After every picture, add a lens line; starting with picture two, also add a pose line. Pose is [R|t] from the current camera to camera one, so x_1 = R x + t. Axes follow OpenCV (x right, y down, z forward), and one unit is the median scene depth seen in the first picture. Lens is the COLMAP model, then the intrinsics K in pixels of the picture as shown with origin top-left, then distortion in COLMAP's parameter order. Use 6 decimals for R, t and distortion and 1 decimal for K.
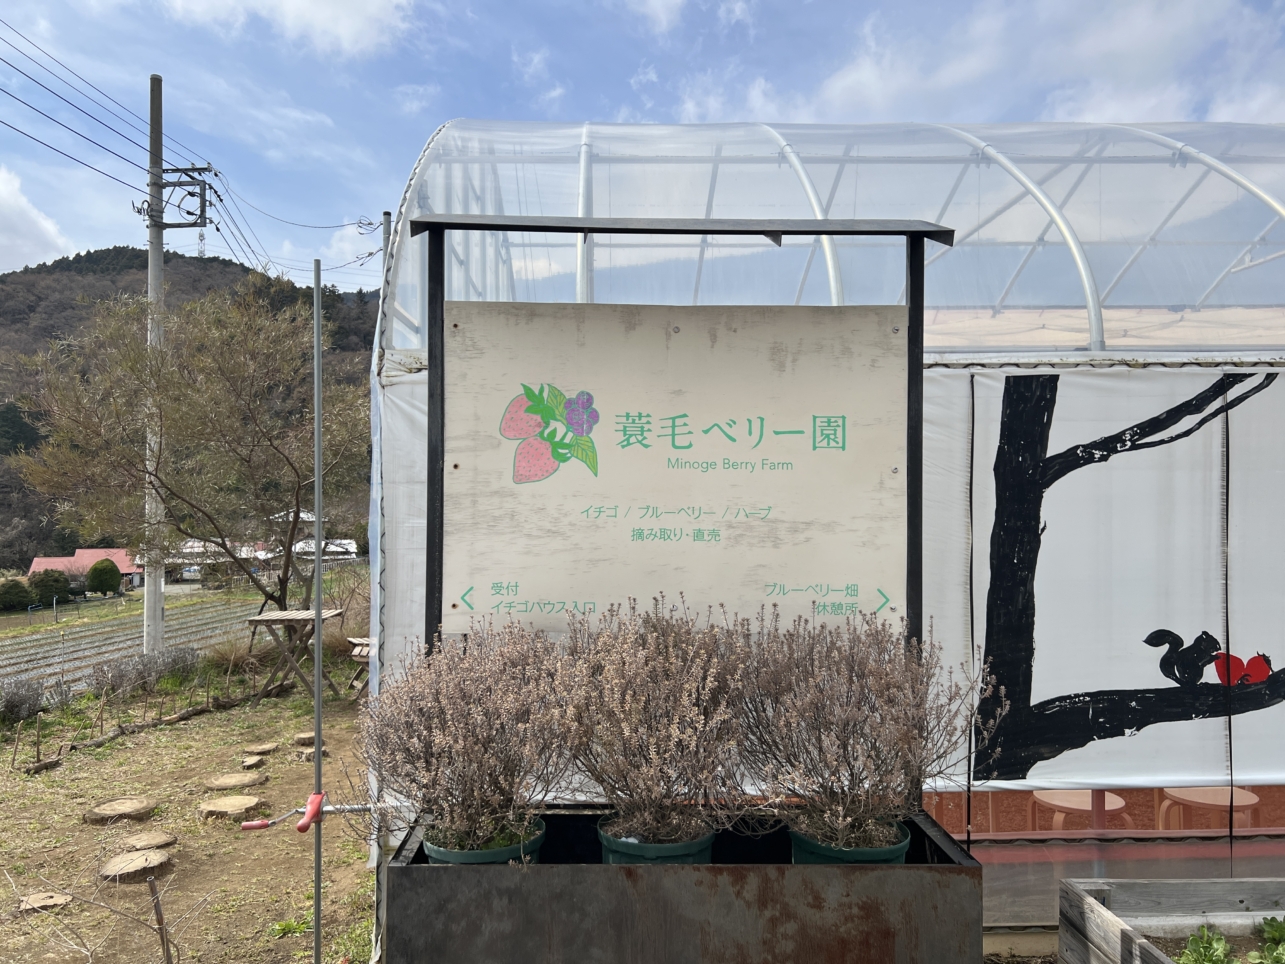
lens RADIAL K [[962.3, 0, 642.5], [0, 962.3, 482.0], [0, 0, 1]] dist [0.063759, -0.077173]
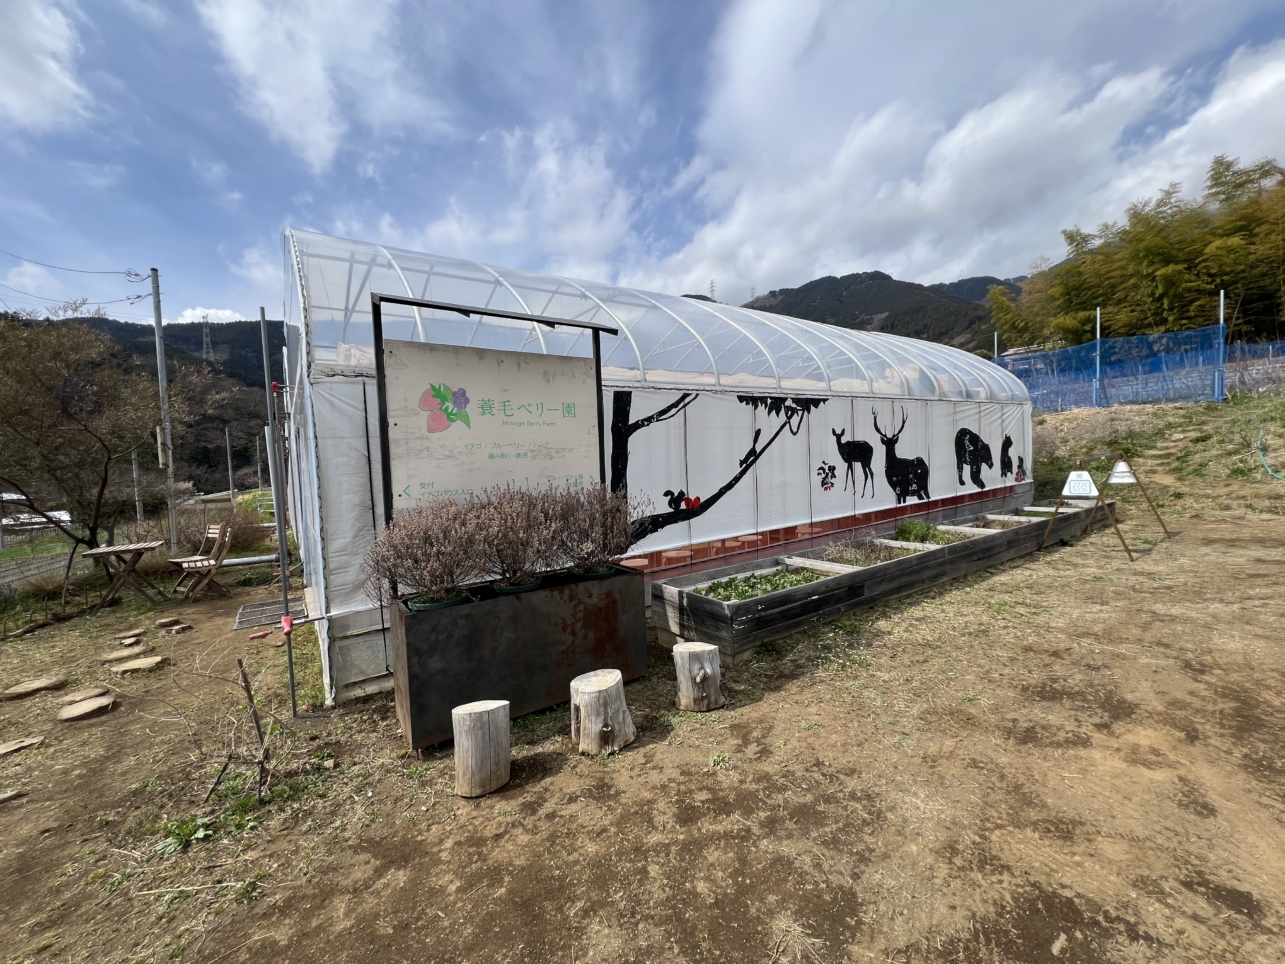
lens RADIAL K [[521.5, 0, 642.5], [0, 521.5, 482.0], [0, 0, 1]] dist [-0.003000, -0.000210]
pose [[0.829590, -0.059795, 0.555163, -0.304813], [0.033207, 0.997773, 0.057844, 0.045567], [-0.557385, -0.029552, 0.829728, -0.129512]]
